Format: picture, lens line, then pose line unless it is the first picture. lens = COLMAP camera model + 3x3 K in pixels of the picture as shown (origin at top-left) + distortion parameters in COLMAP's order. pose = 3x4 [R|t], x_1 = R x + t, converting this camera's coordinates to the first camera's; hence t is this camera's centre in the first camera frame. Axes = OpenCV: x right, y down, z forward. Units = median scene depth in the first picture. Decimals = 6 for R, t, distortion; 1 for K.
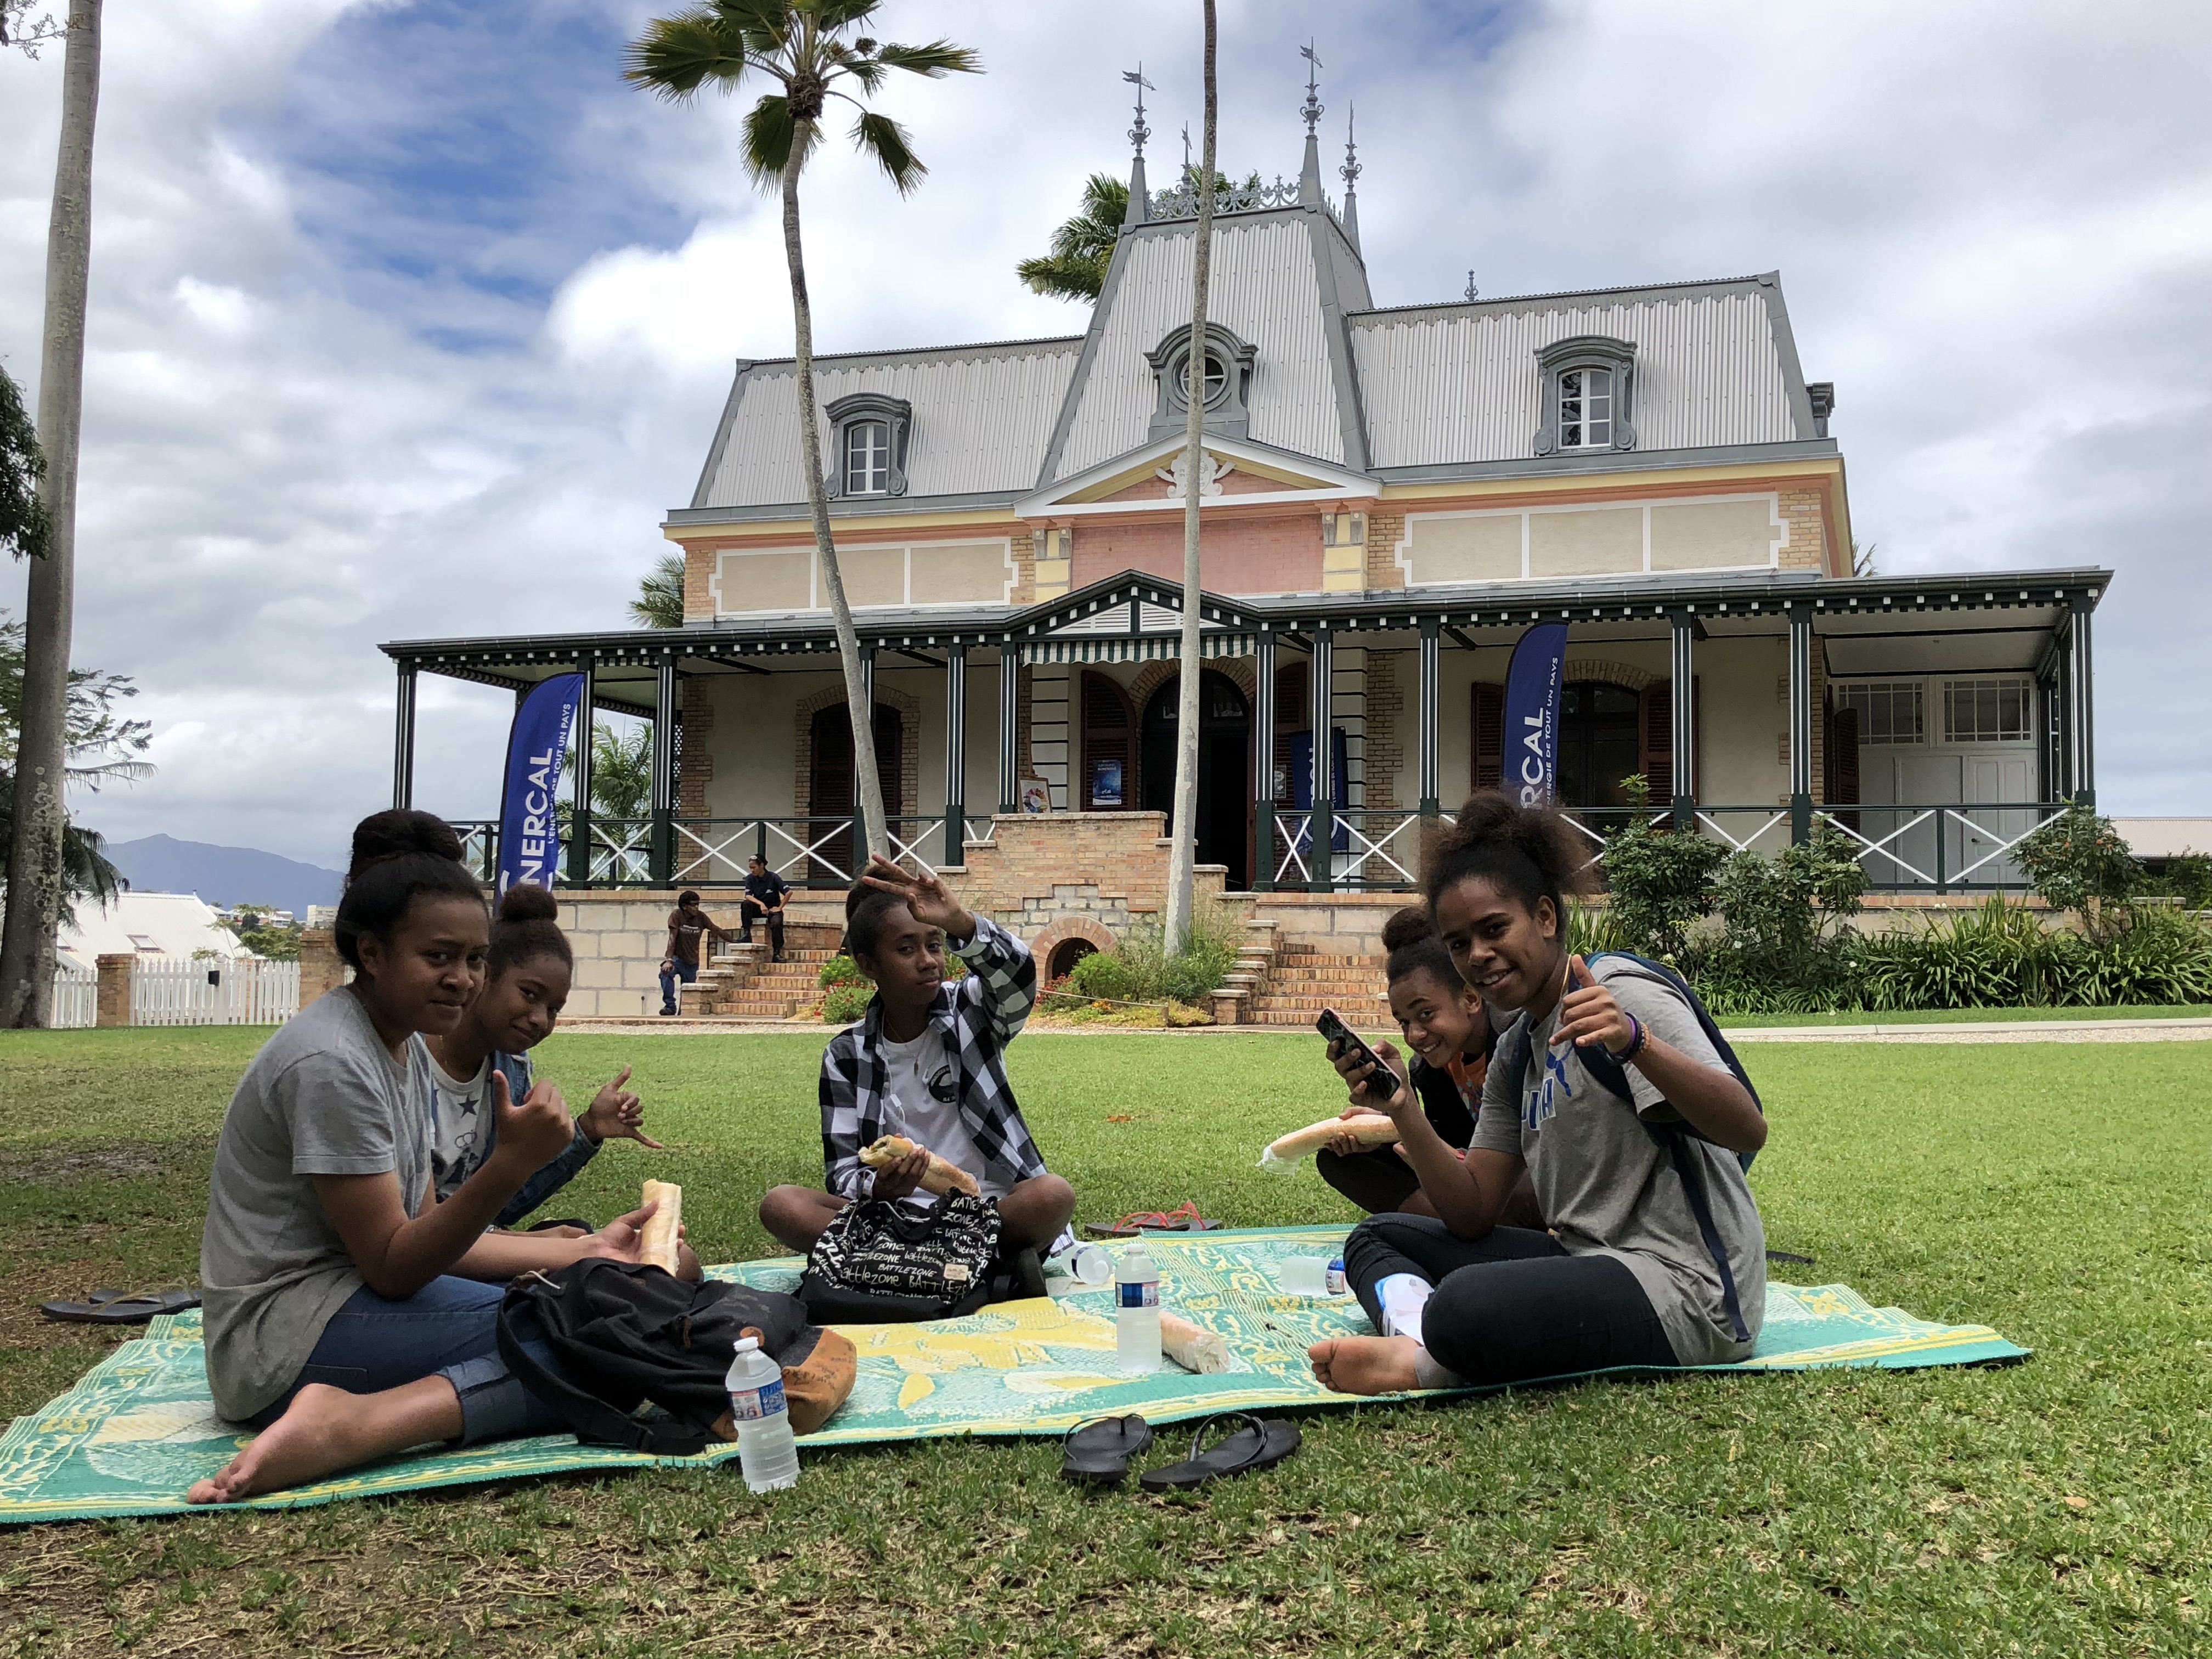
lens RADIAL K [[2139.1, 0, 1106.0], [0, 2139.1, 829.5], [0, 0, 1]] dist [0.077209, -0.005396]
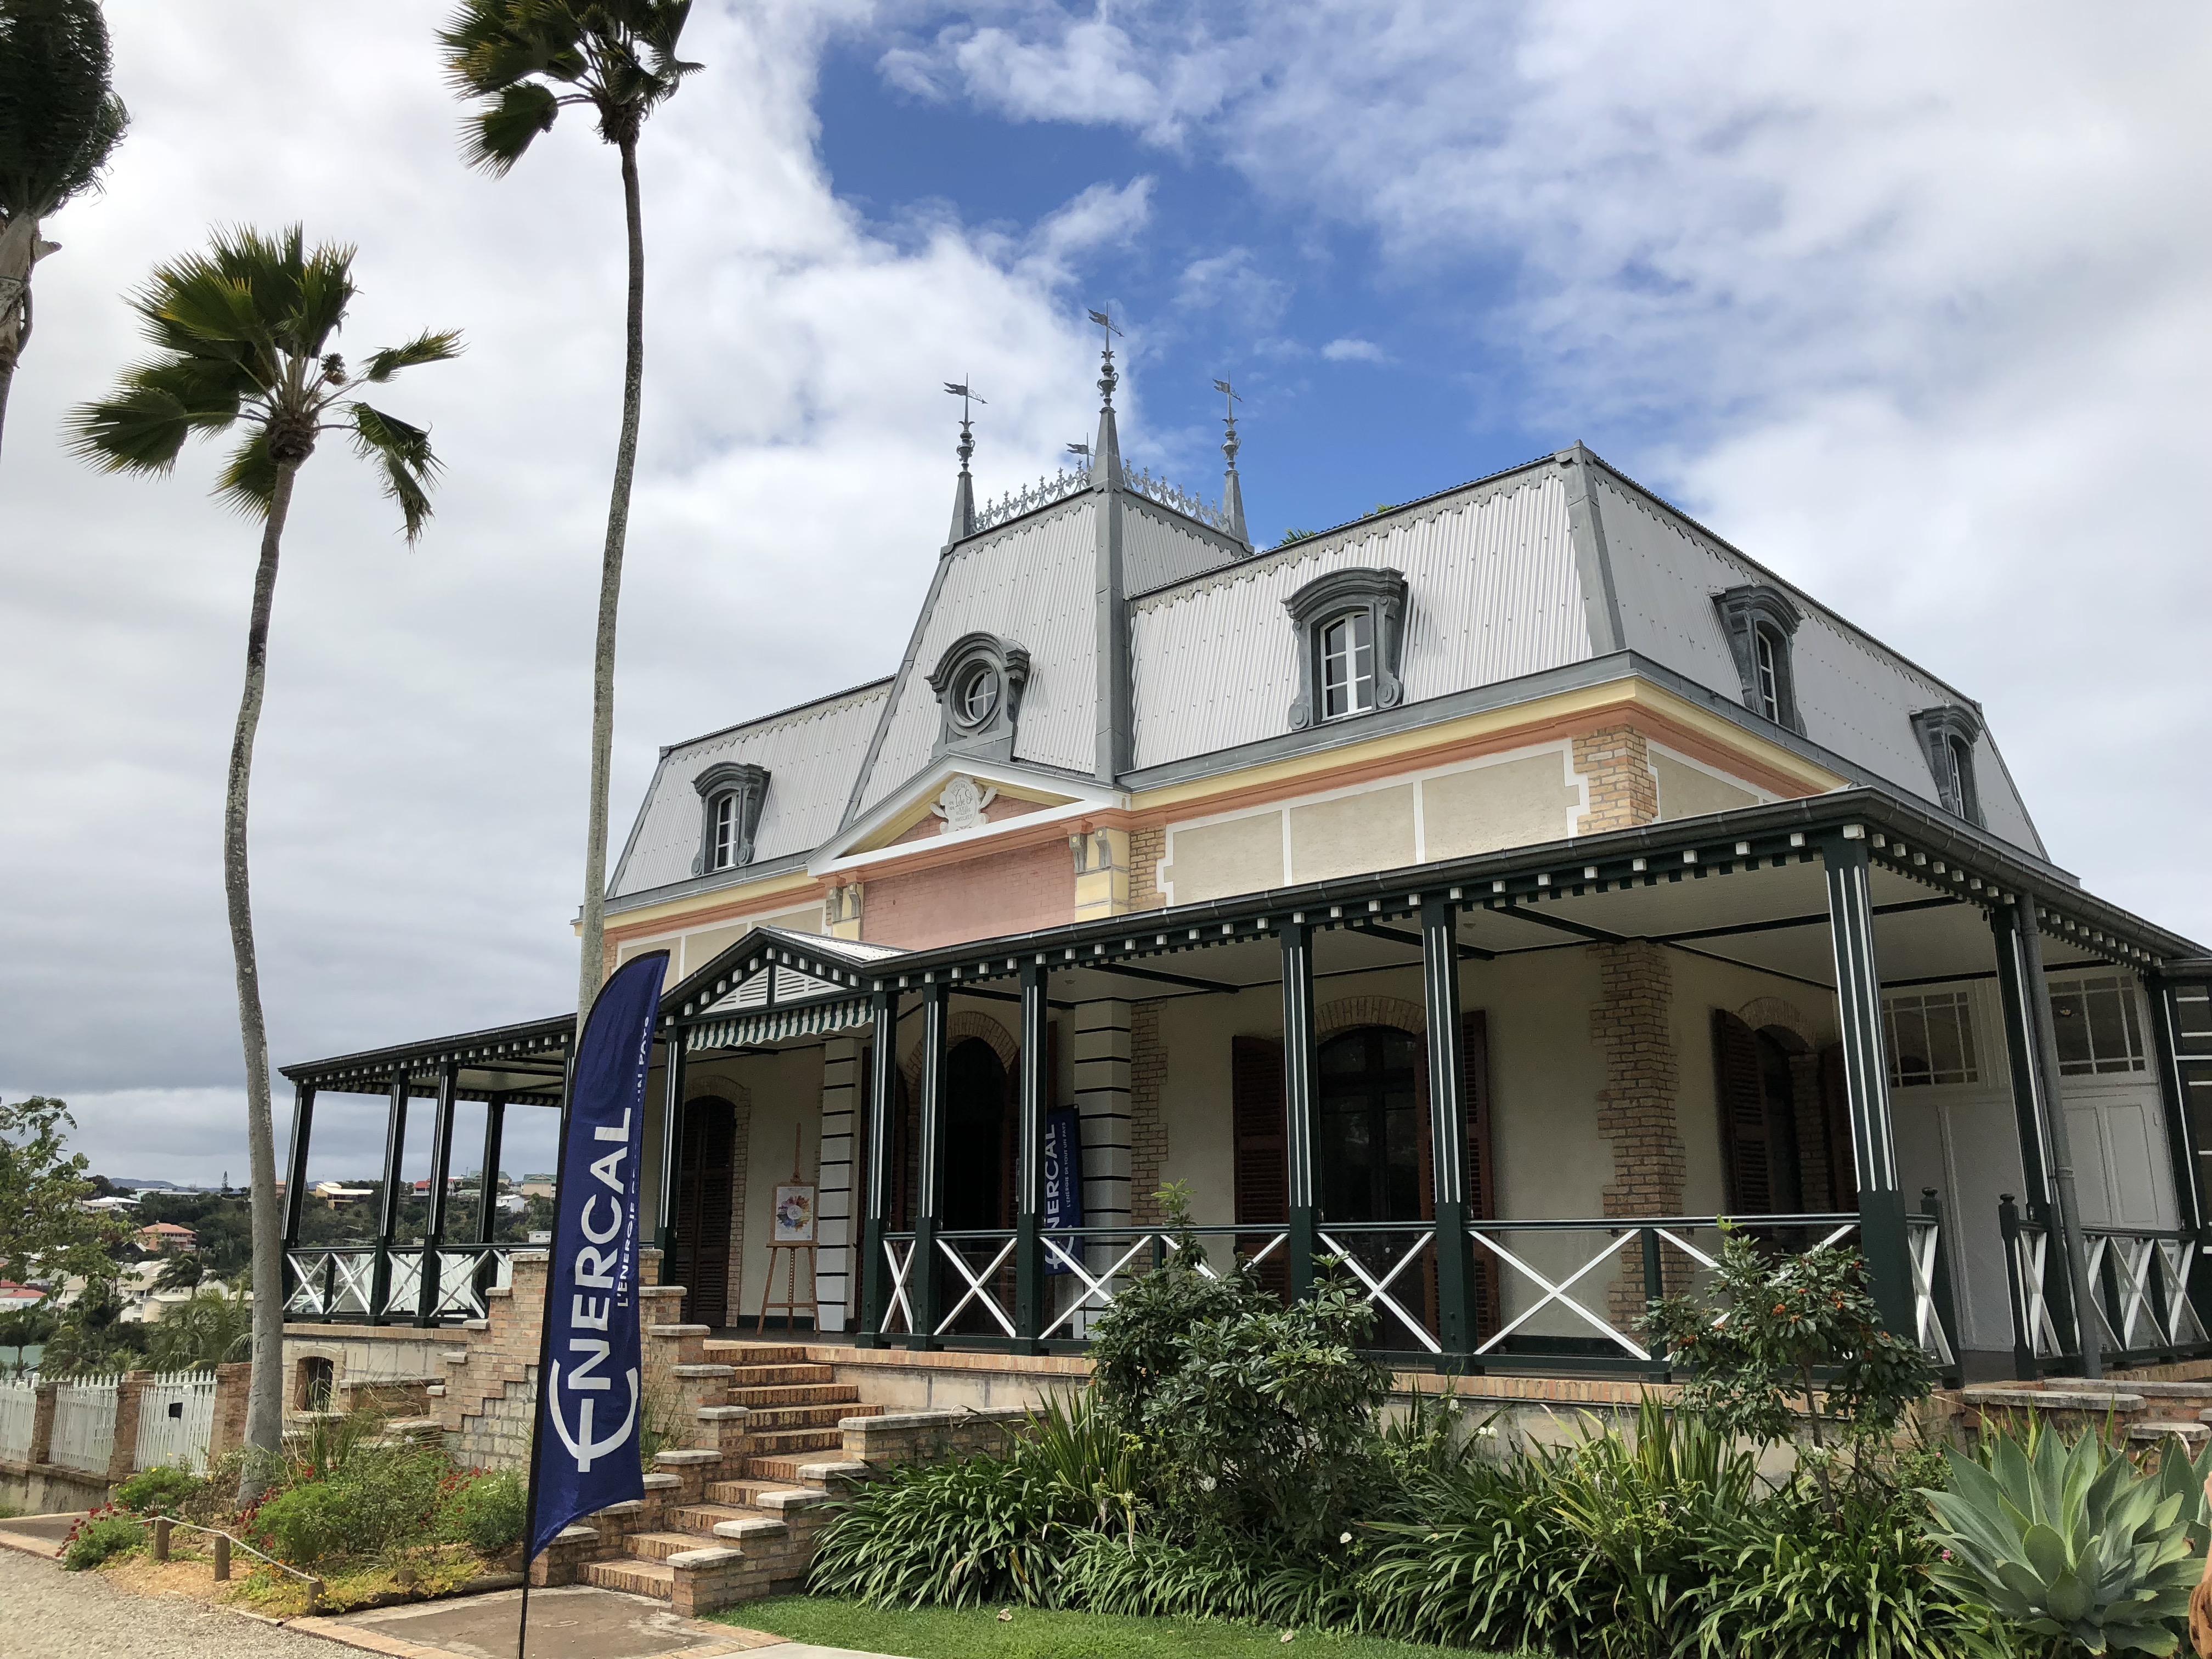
lens RADIAL K [[1783.3, 0, 1106.0], [0, 1783.3, 829.5], [0, 0, 1]] dist [0.048758, -0.004987]
pose [[0.929722, -0.107474, -0.352230, 0.349859], [0.041252, 0.980841, -0.190393, -0.022432], [0.365944, 0.162482, 0.916343, 0.396884]]
